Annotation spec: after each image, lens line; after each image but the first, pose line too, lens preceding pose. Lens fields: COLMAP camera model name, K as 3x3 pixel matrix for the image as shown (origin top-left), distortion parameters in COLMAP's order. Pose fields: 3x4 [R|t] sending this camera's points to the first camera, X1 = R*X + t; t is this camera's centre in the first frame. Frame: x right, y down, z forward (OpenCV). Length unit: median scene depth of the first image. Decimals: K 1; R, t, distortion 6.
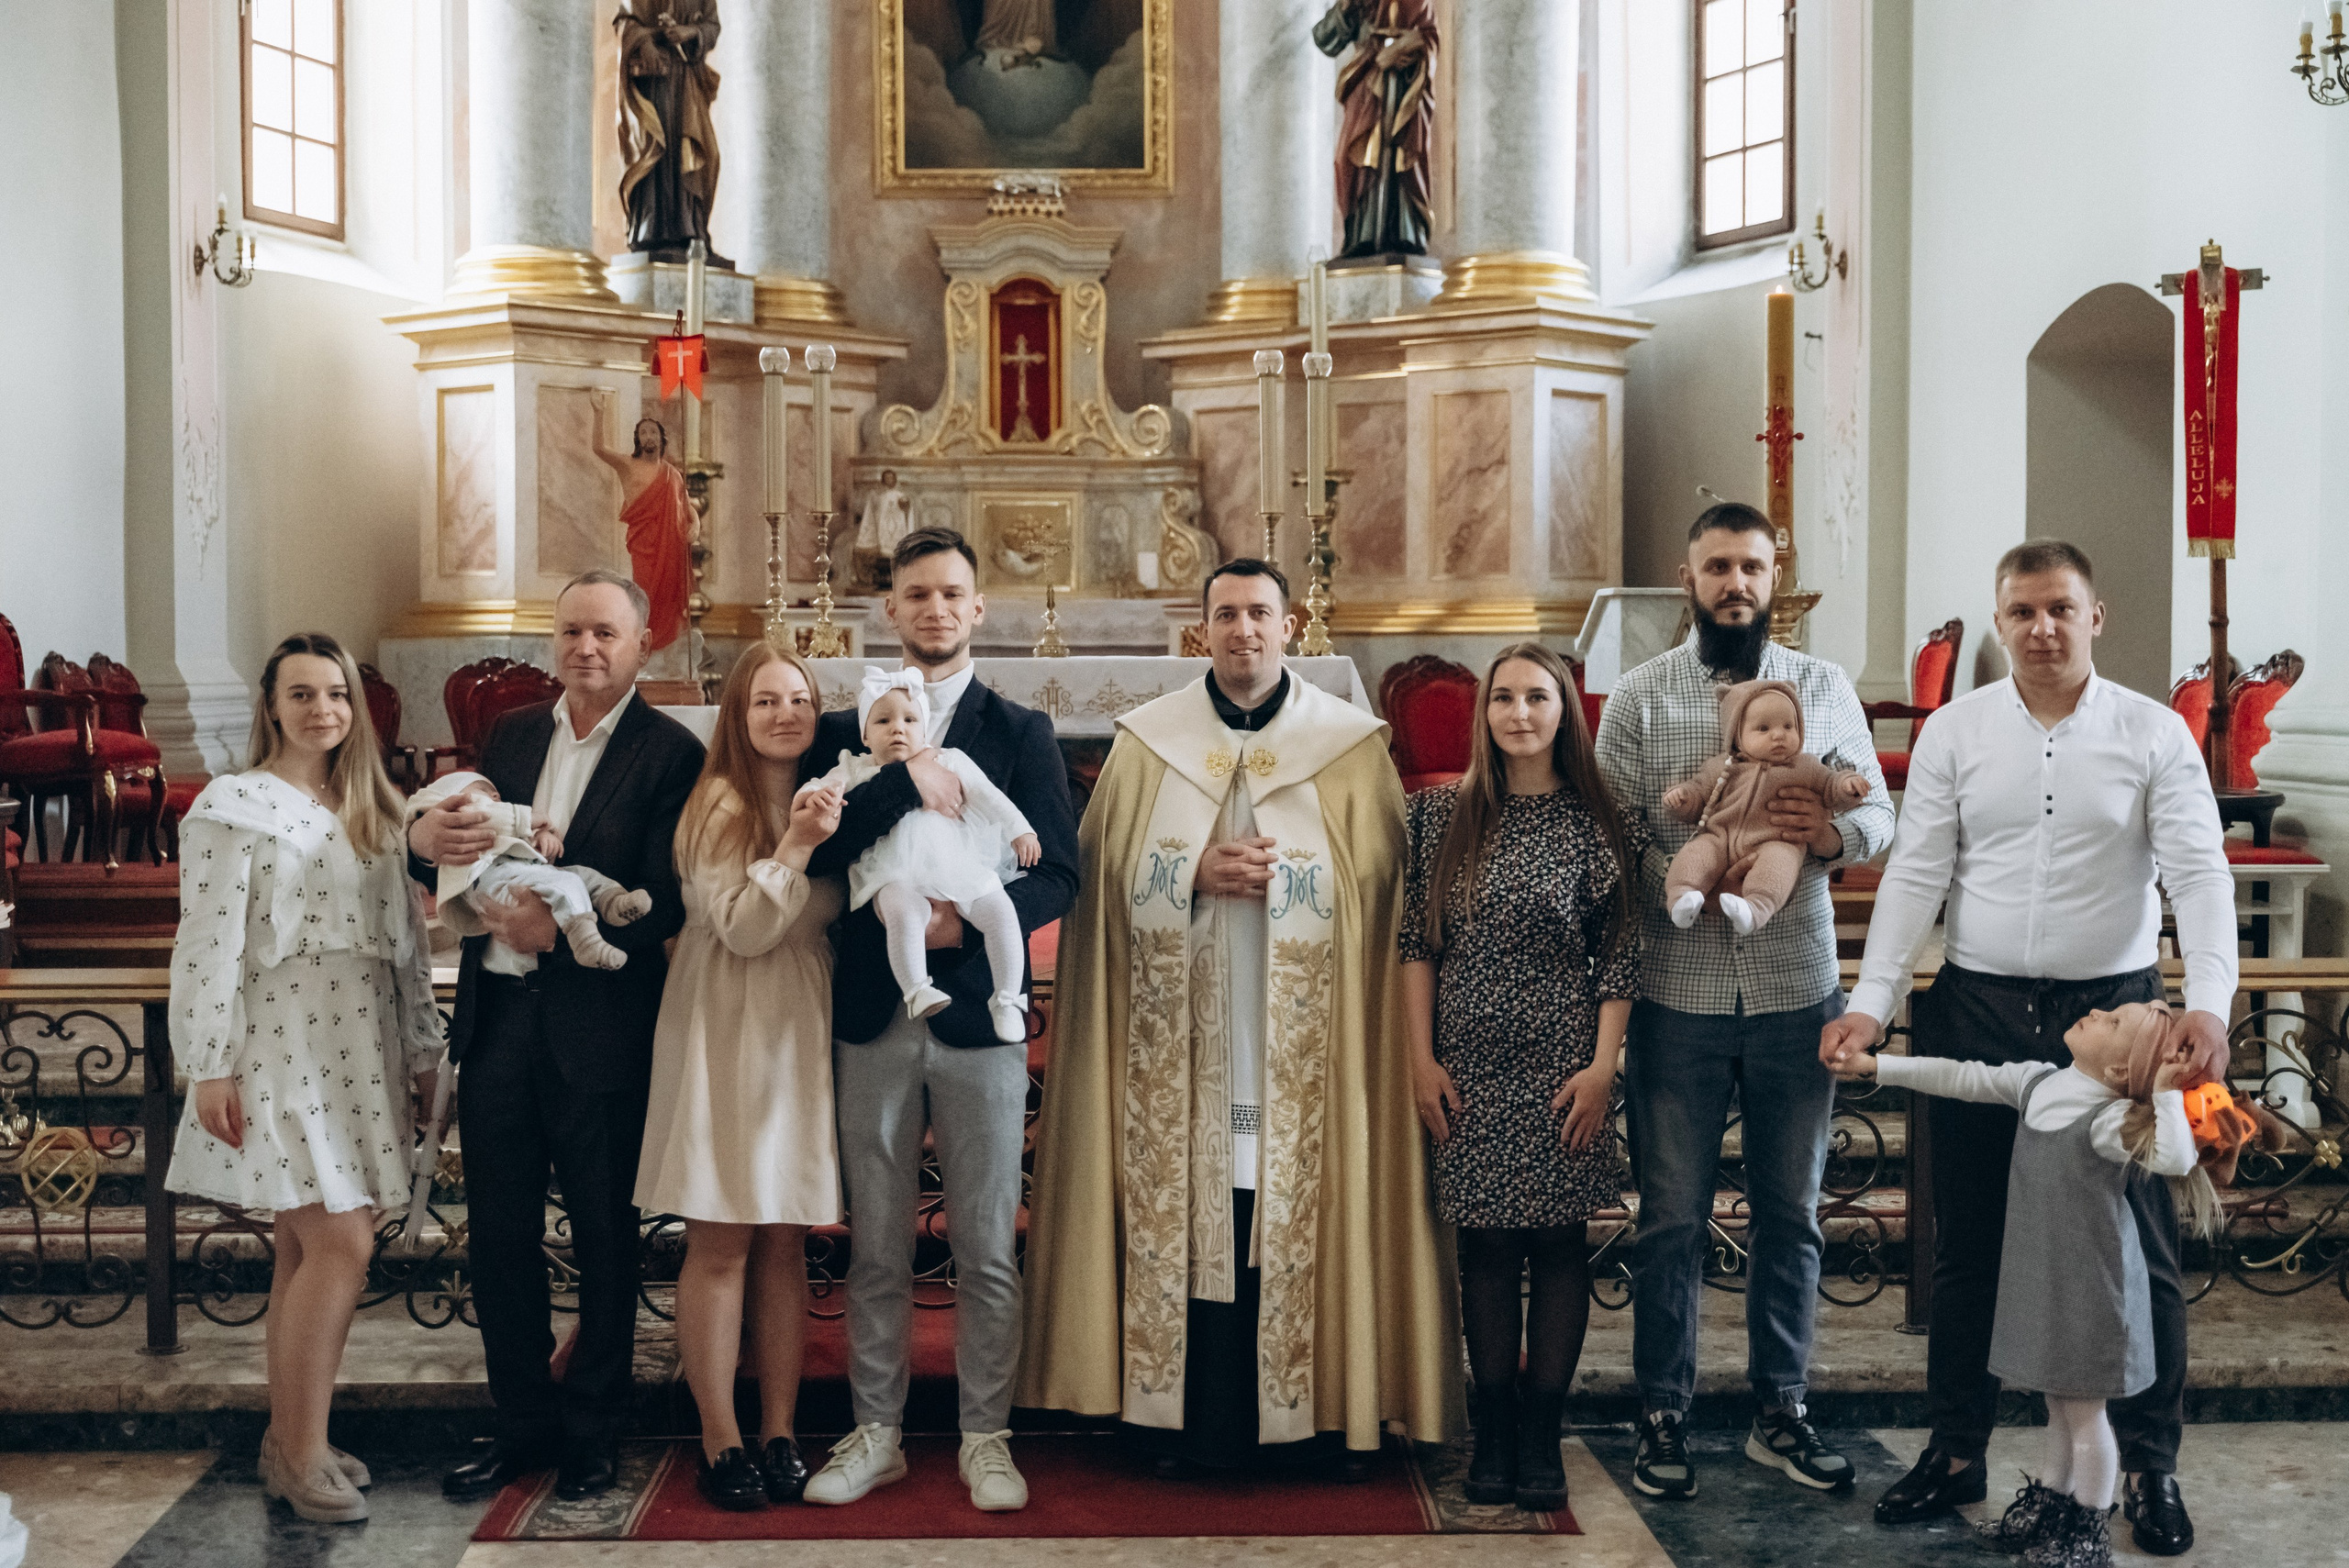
lens RADIAL K [[3099.6, 0, 1174.5], [0, 3099.6, 784.0], [0, 0, 1]] dist [0.006245, -0.055190]
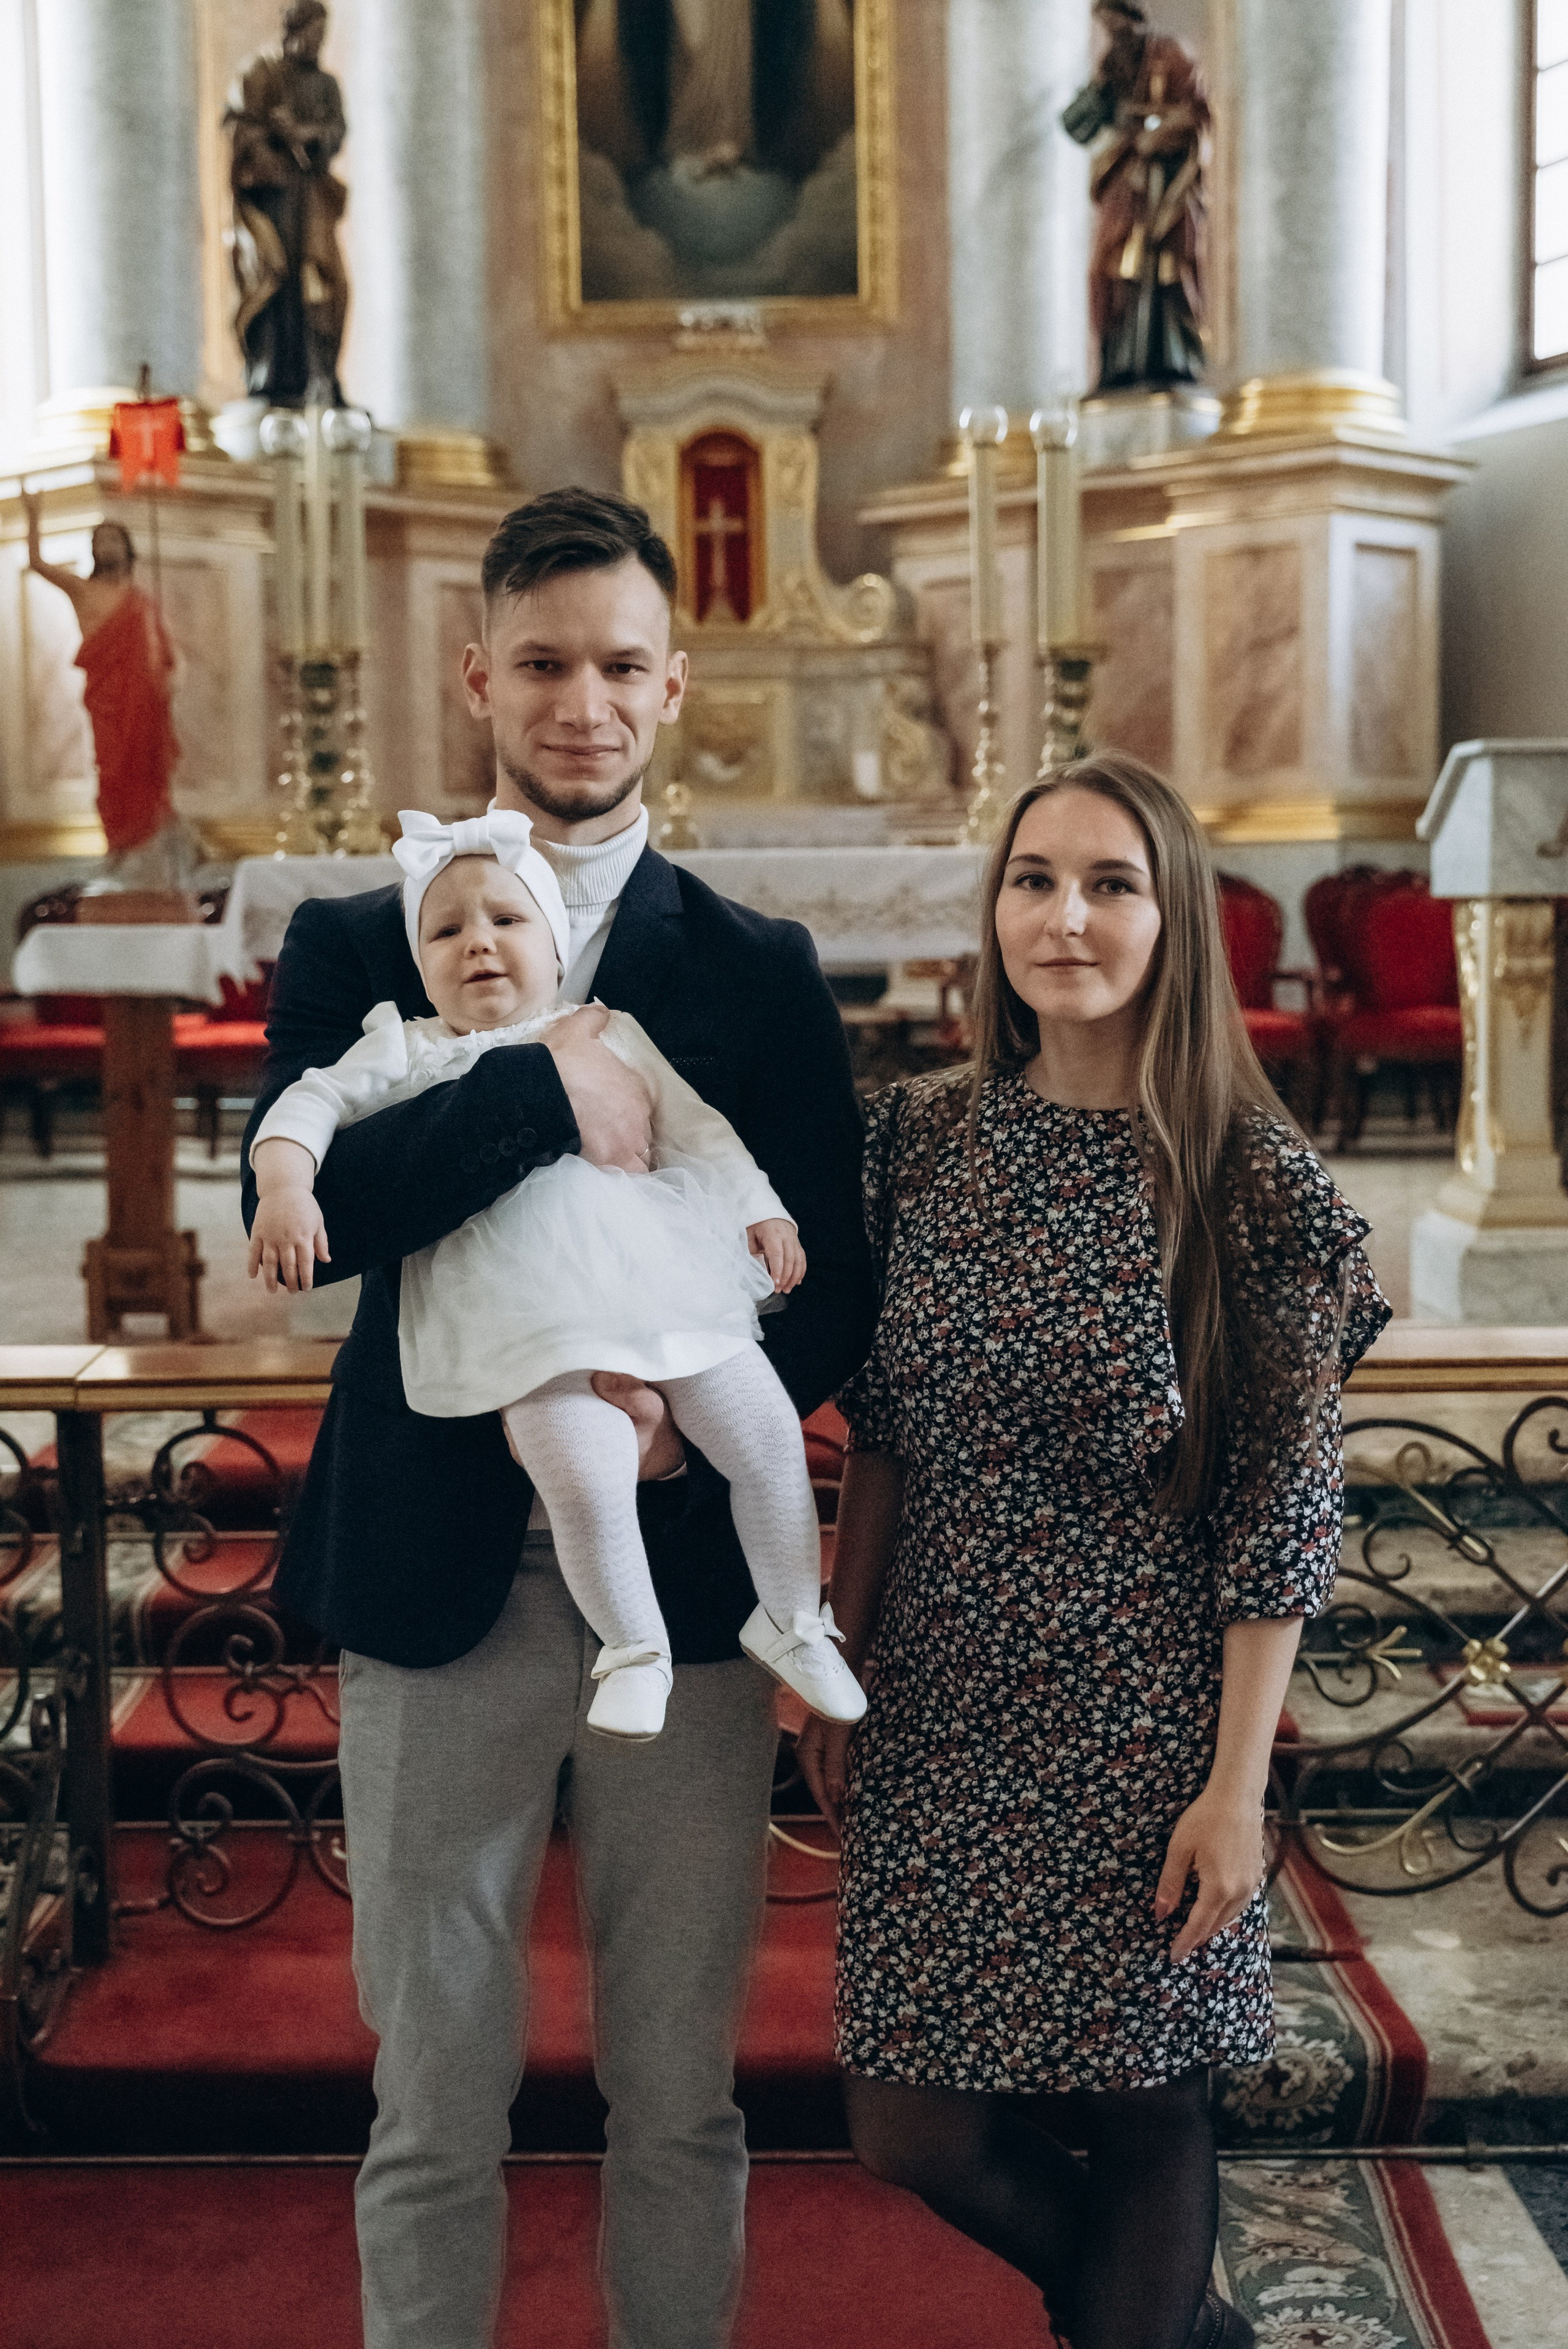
lens RADIAL K [[3099.7, 0, 773.0], [0, 3099.7, 1195.7], [0, 0, 1]] dist [0.006245, -0.055190]
pose [[0.998562, -0.007185, -0.053117, 0.010320], [0.010054, 0.998493, 0.053944, -0.000211], [0.052650, -0.054400, 0.997130, 0.158591]]
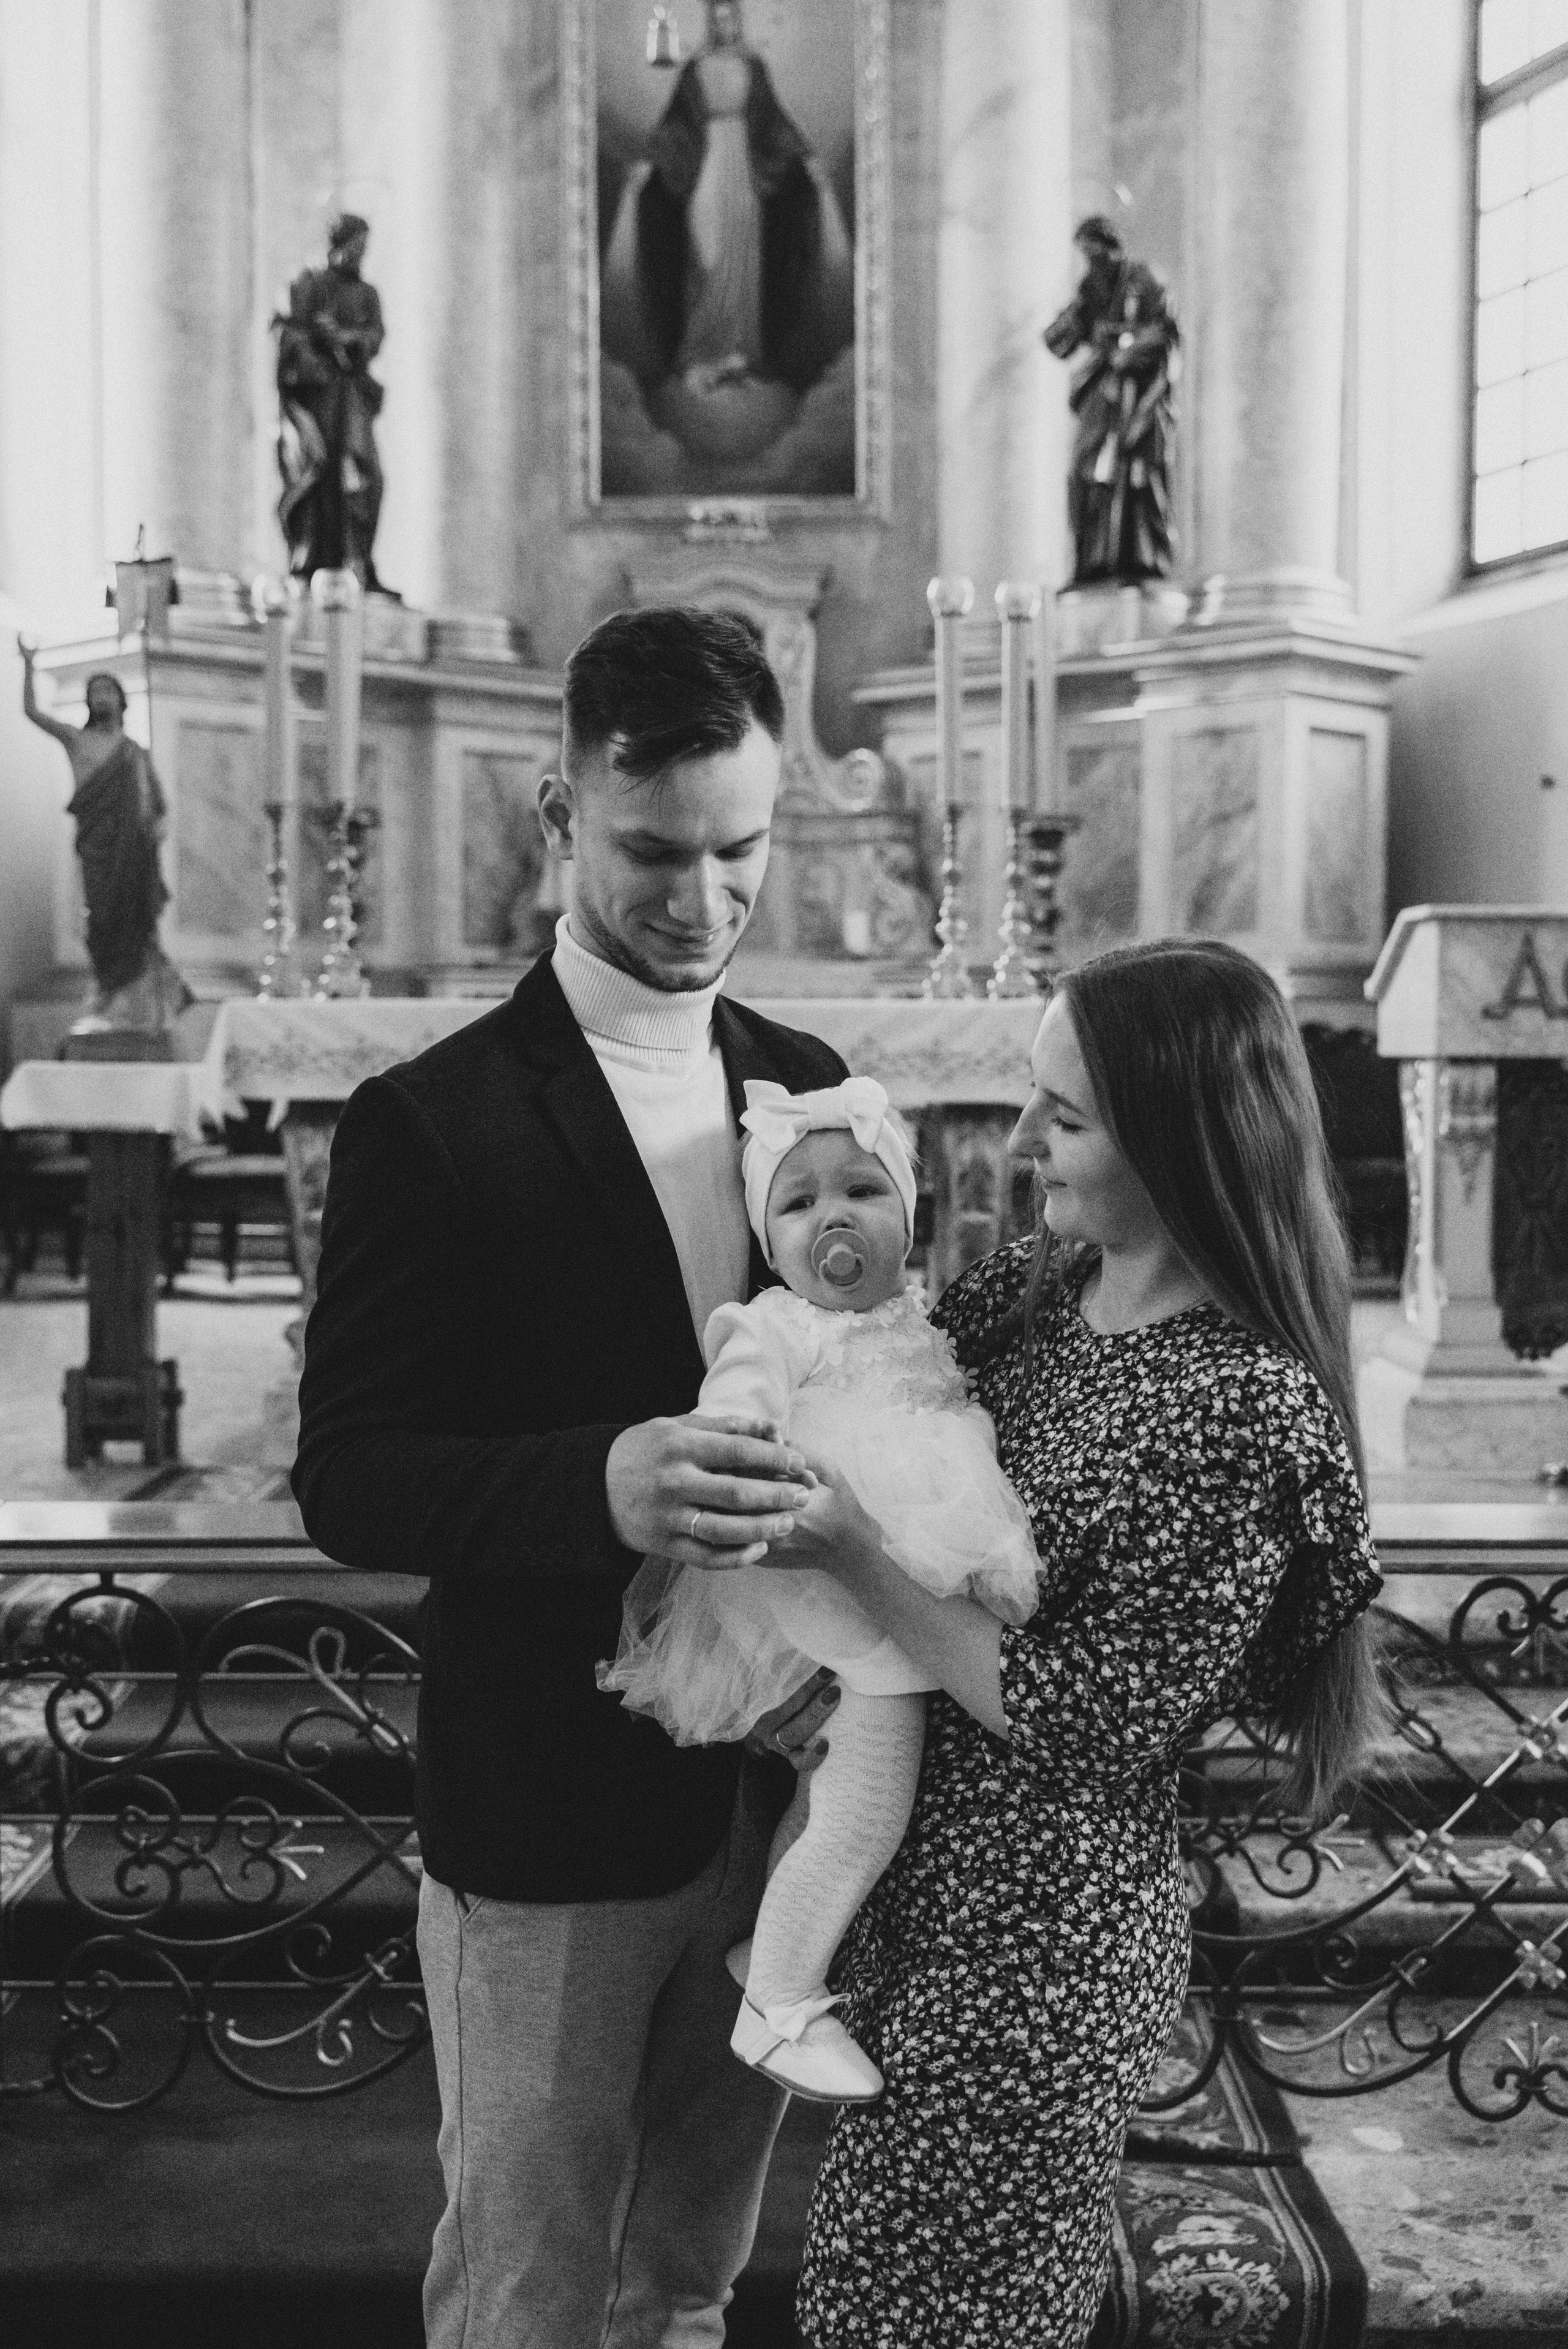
lens RADIAL K [[2791.2, 0, 799.5], [0, 2791.2, 1198.0], [0, 0, 1]] dist [-0.007513, -0.003135]
pose [[0.998862, 0.006050, -0.047318, 0.014709], [-0.005437, 0.999900, 0.013069, -0.001717], [0.047392, -0.012797, 0.998794, 0.188149]]
